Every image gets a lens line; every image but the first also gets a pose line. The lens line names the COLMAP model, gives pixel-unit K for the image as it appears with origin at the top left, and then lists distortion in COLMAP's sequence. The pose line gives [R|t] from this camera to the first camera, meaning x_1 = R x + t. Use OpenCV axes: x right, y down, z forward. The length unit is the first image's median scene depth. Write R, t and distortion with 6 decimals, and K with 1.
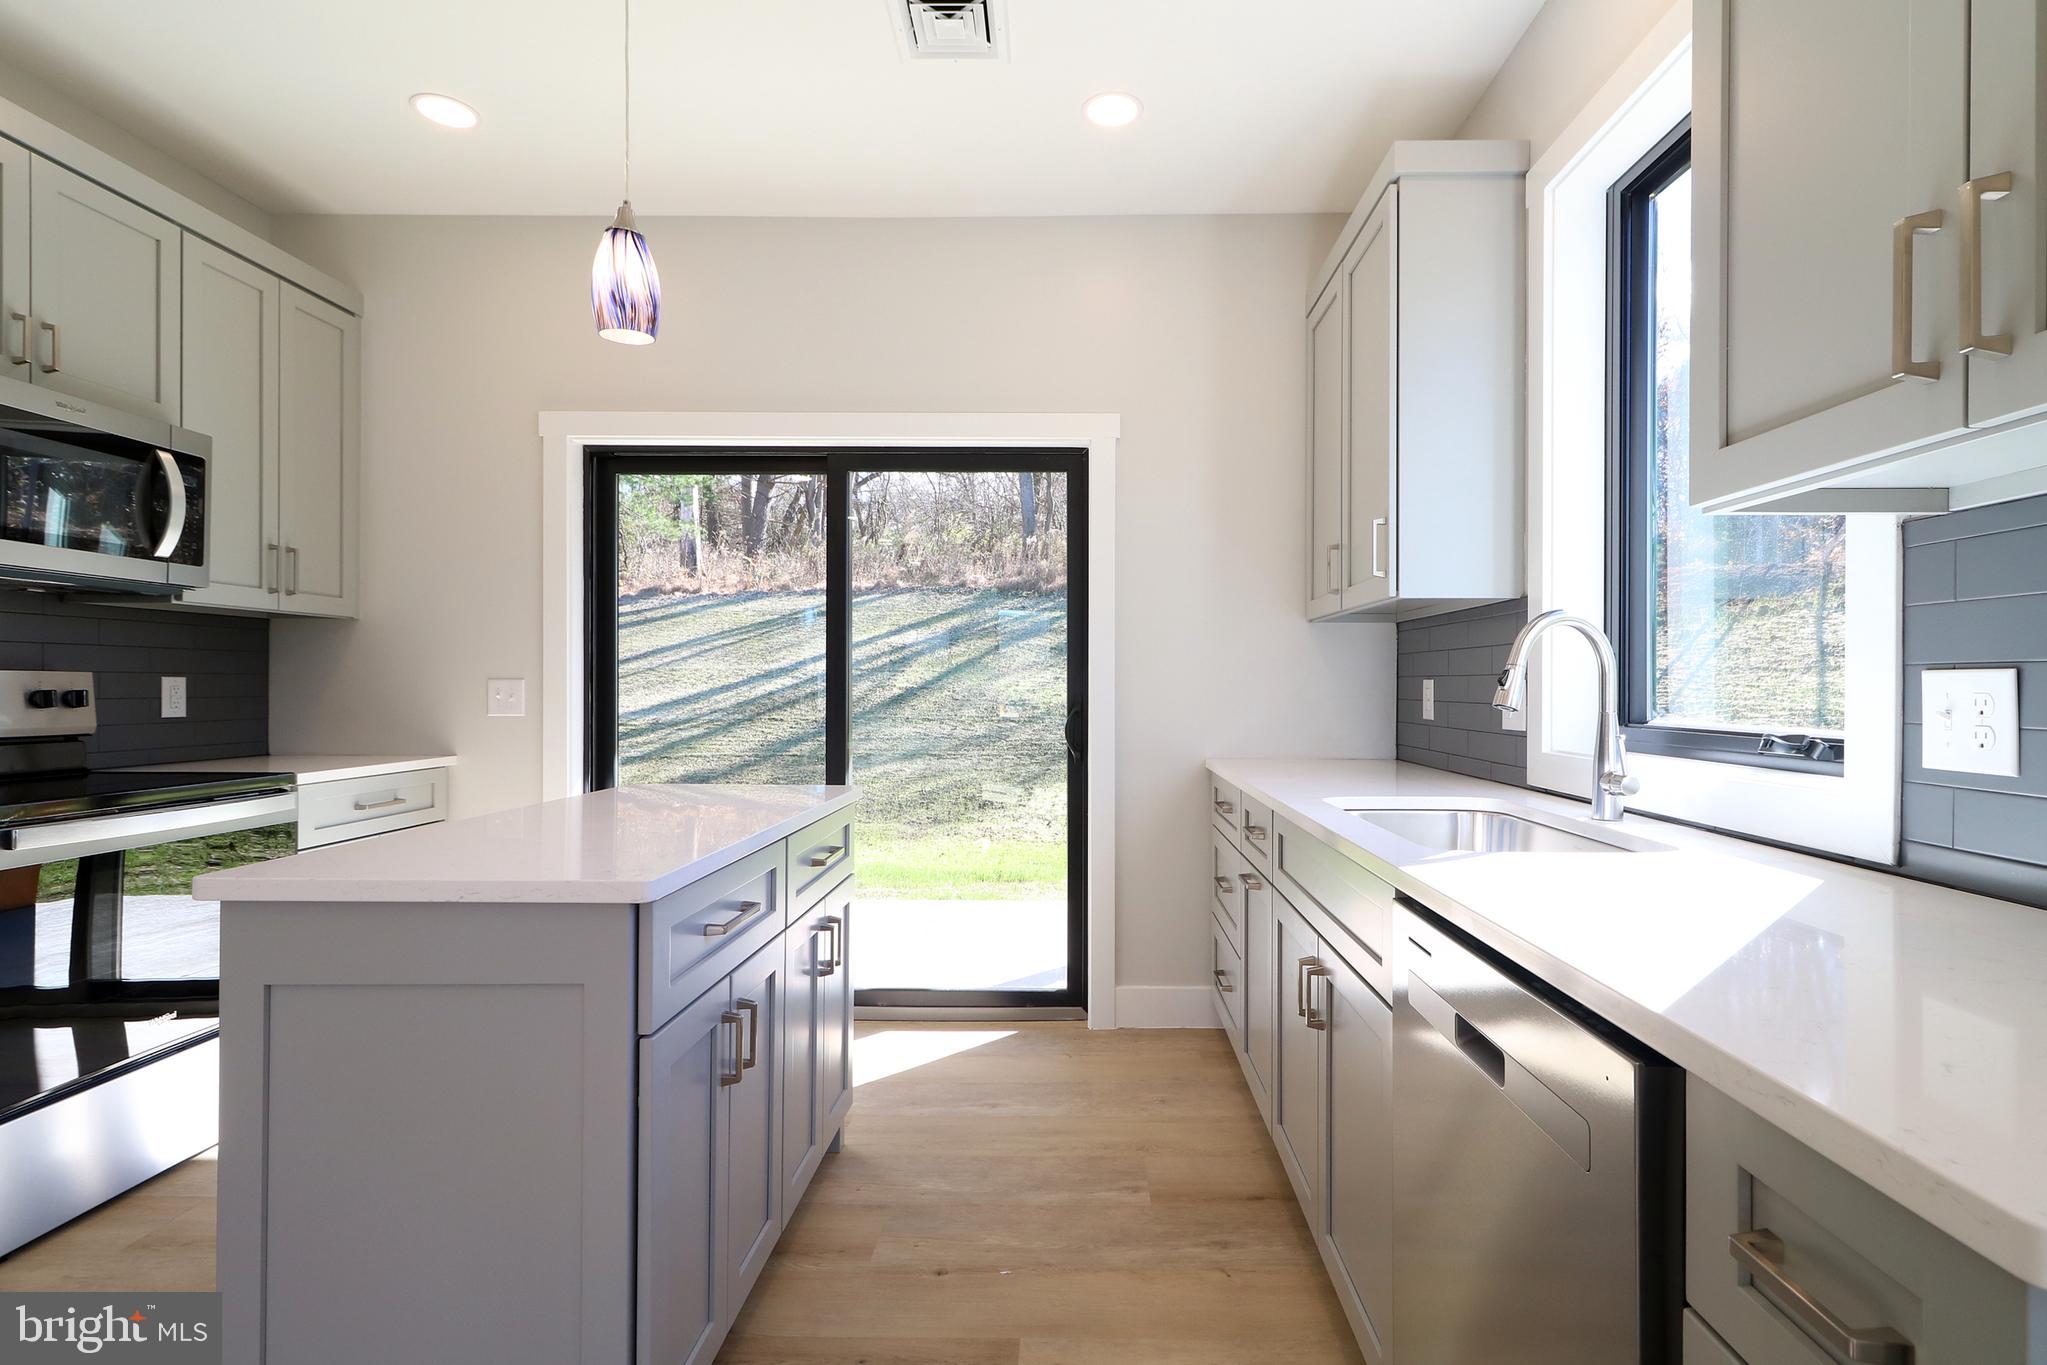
lens RADIAL K [[985.4, 0, 1075.6], [0, 985.4, 683.8], [0, 0, 1]] dist [0.003592, 0.001236]
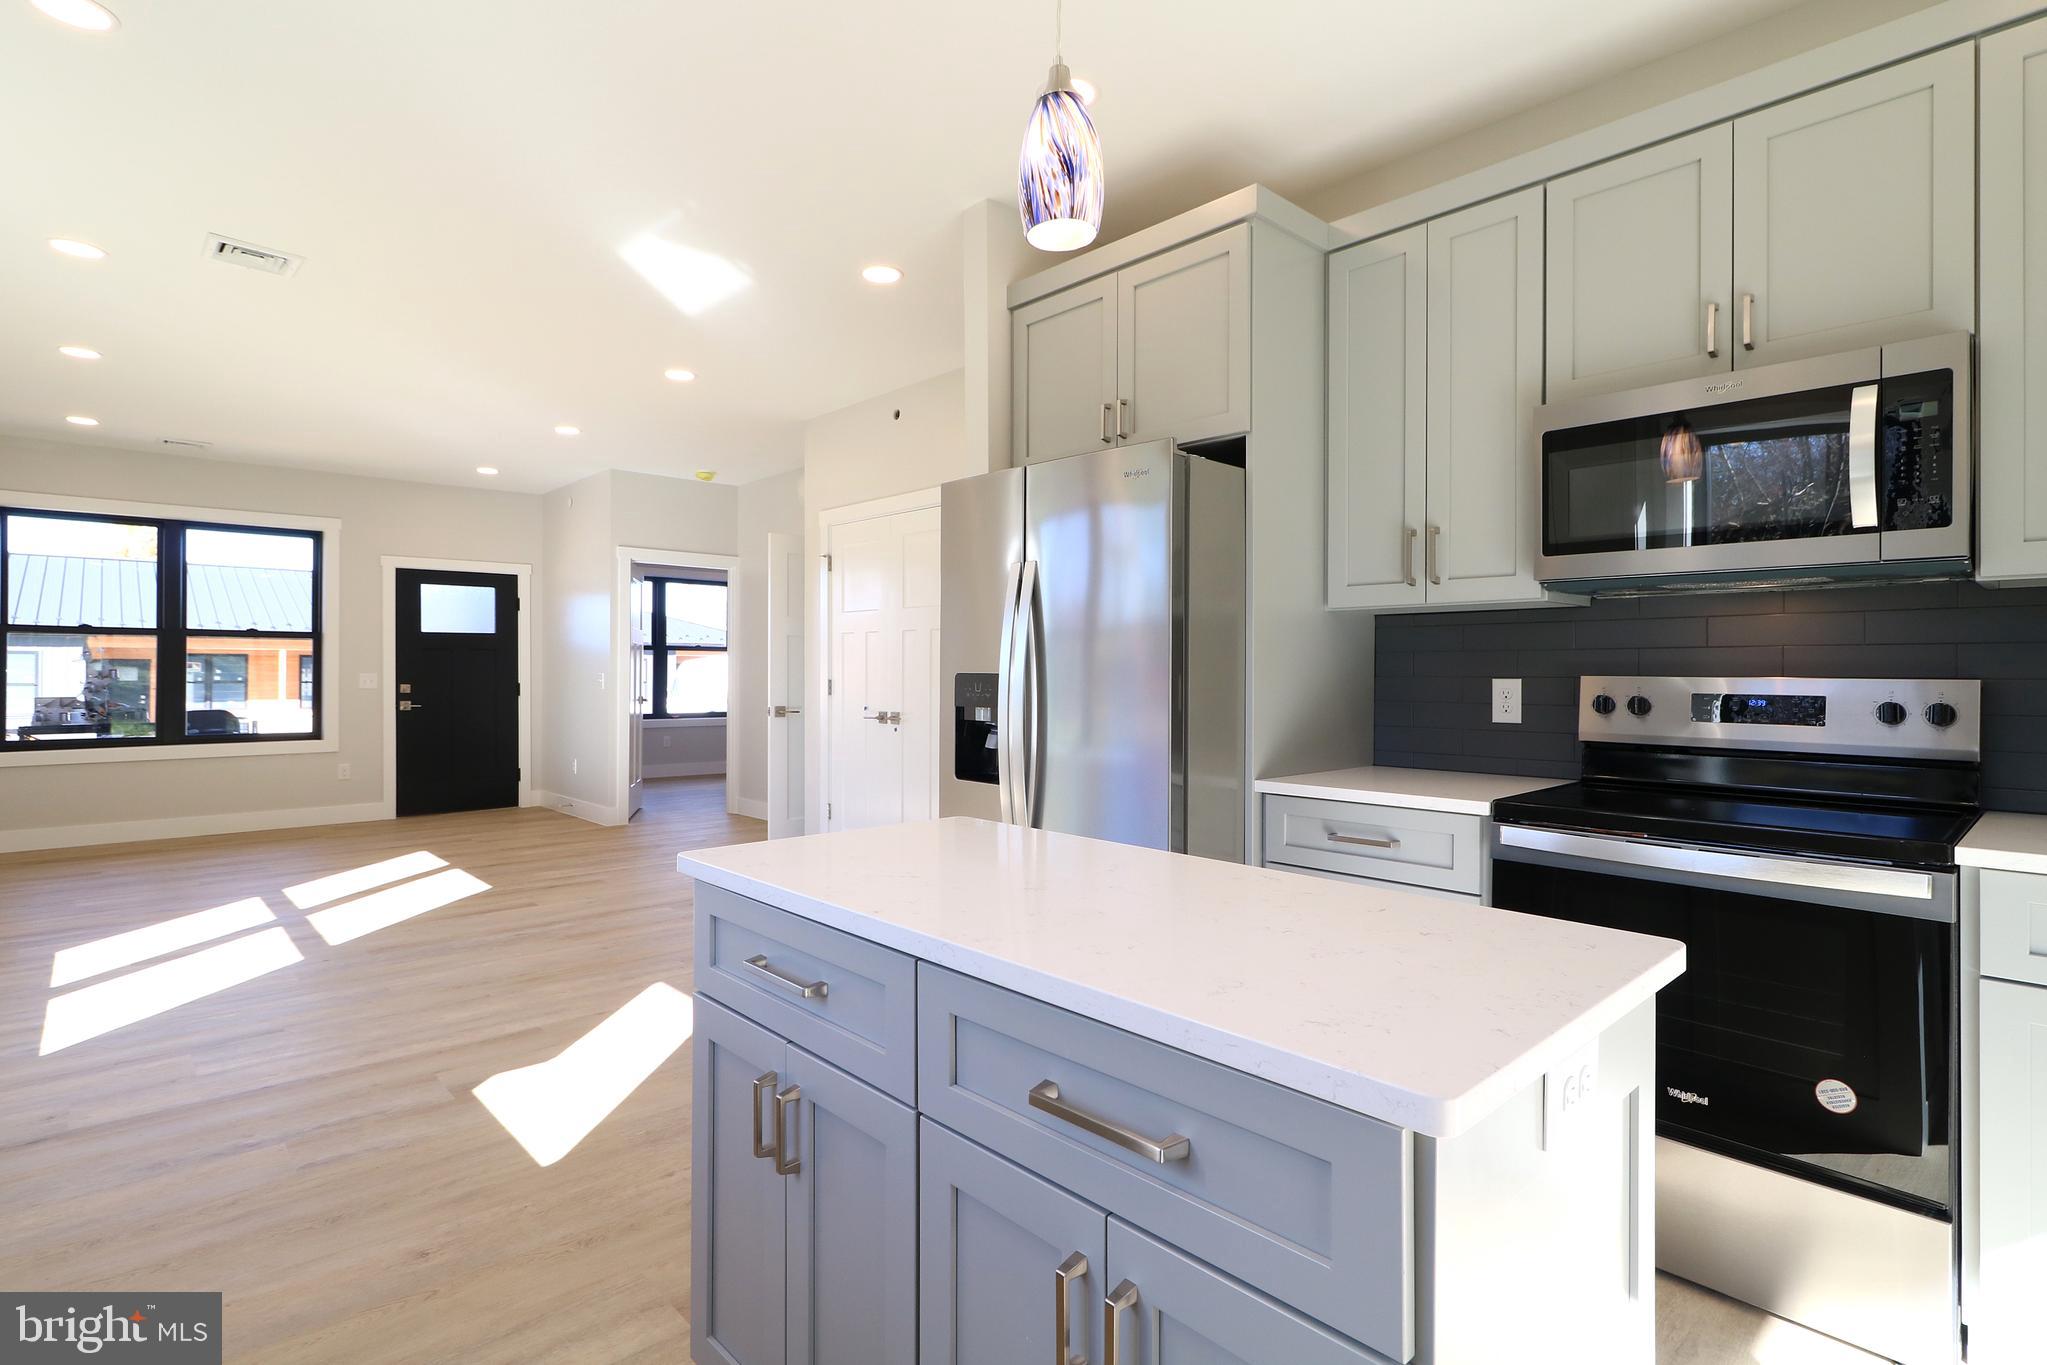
lens RADIAL K [[1007.7, 0, 1041.0], [0, 1007.7, 669.0], [0, 0, 1]] dist [0.000515, -0.000074]
pose [[-0.723927, -0.006860, -0.689843, 0.049185], [-0.003807, 0.999975, -0.005949, -0.011795], [0.689866, -0.001681, -0.723935, 0.945731]]
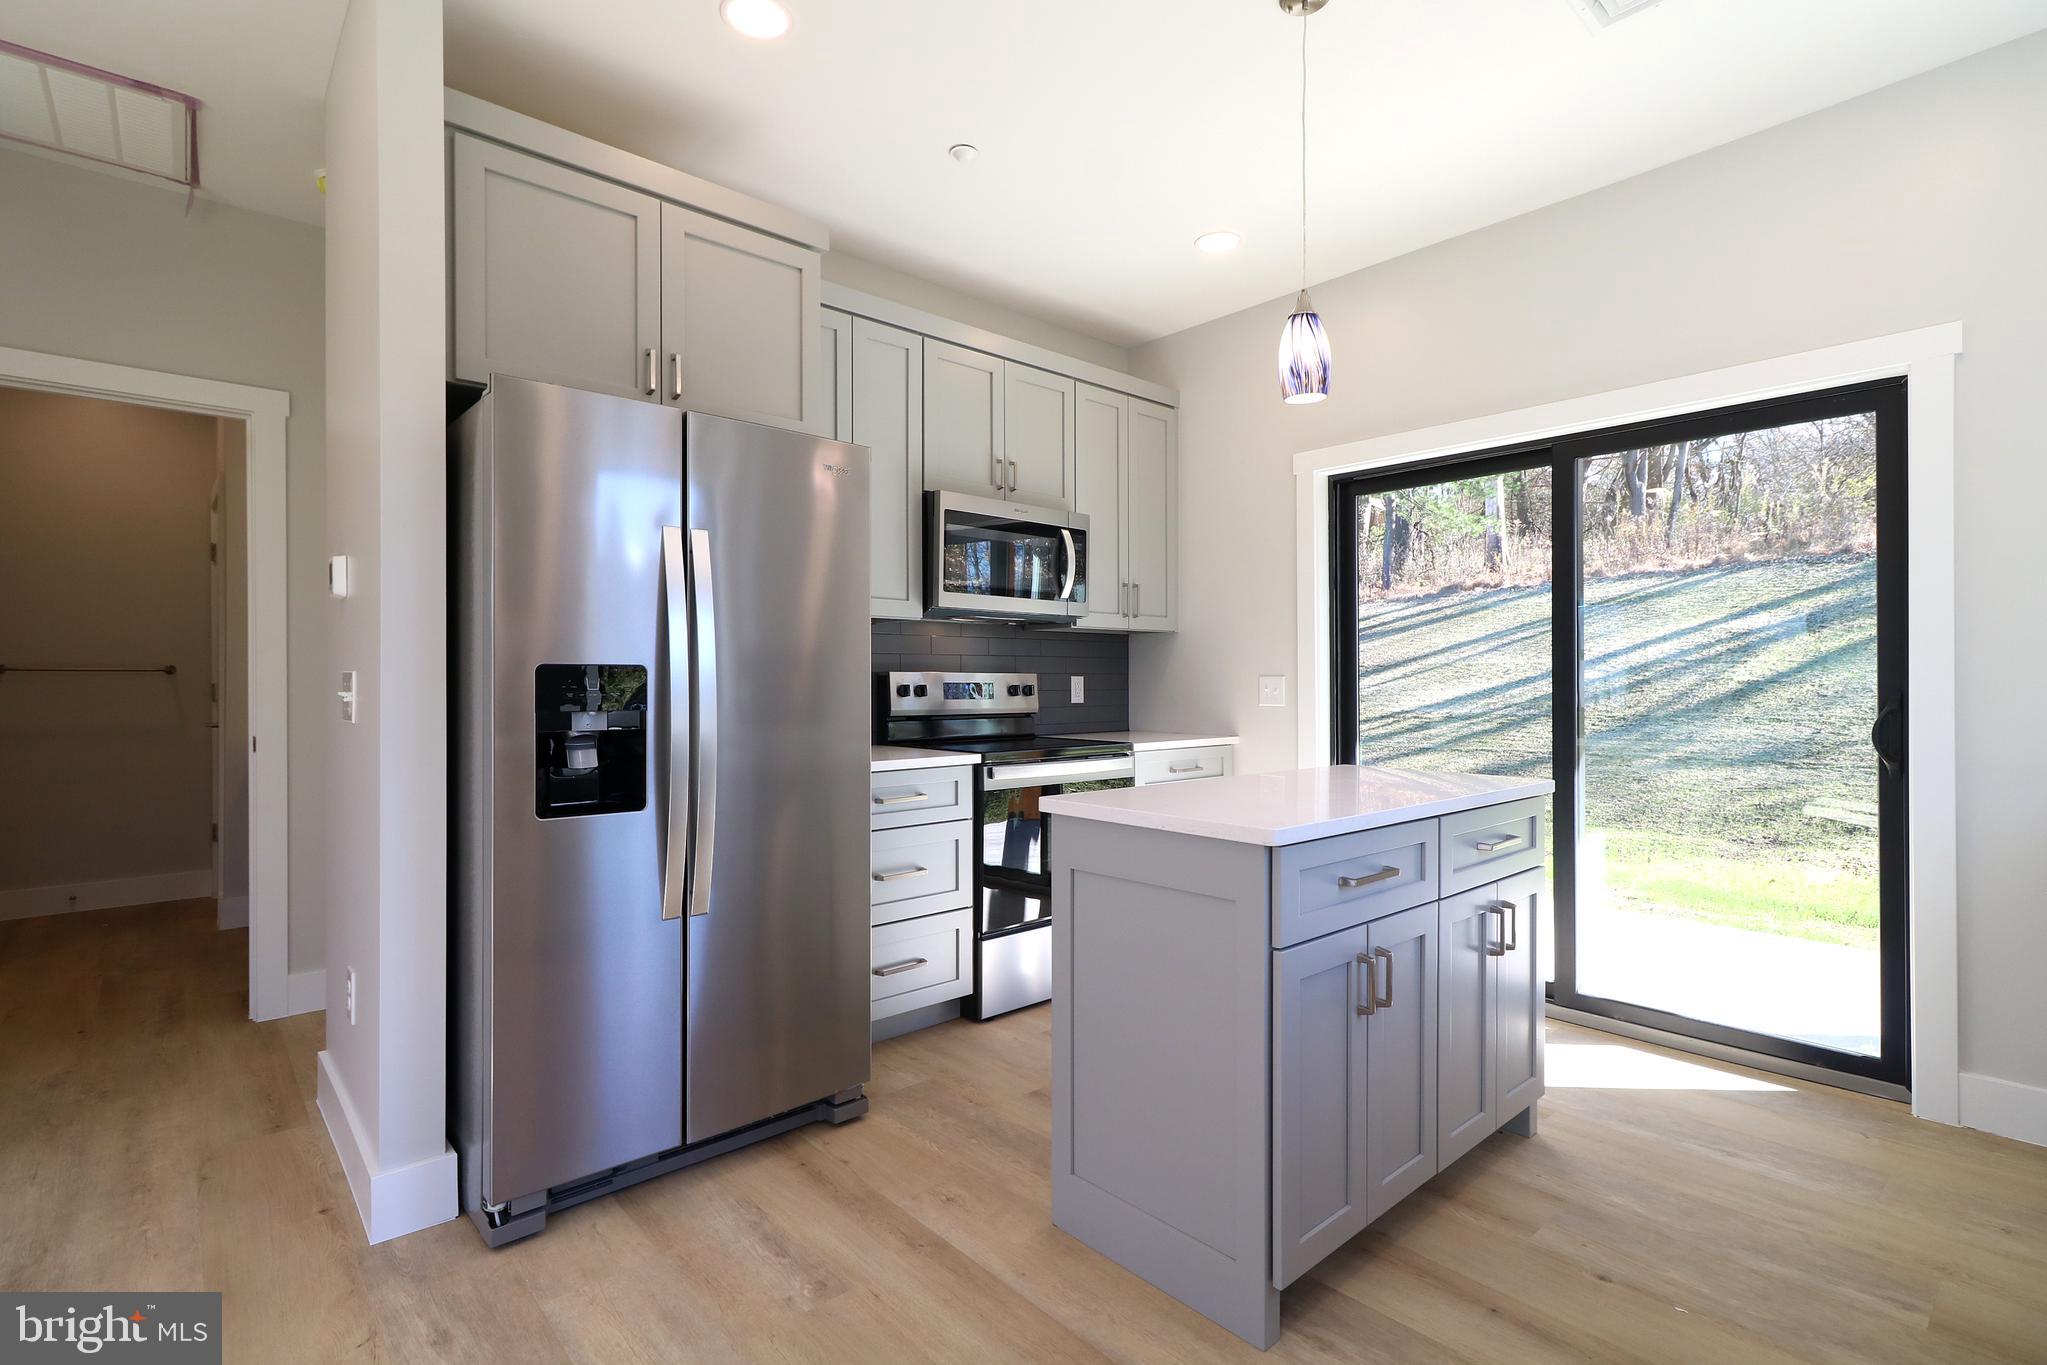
lens RADIAL K [[966.1, 0, 1024.6], [0, 966.1, 678.5], [0, 0, 1]] dist [0.002497, 0.000569]
pose [[0.669889, -0.005895, -0.742437, 0.127405], [0.005929, 0.999979, -0.002590, -0.000111], [0.742437, -0.002666, 0.669910, -0.045336]]
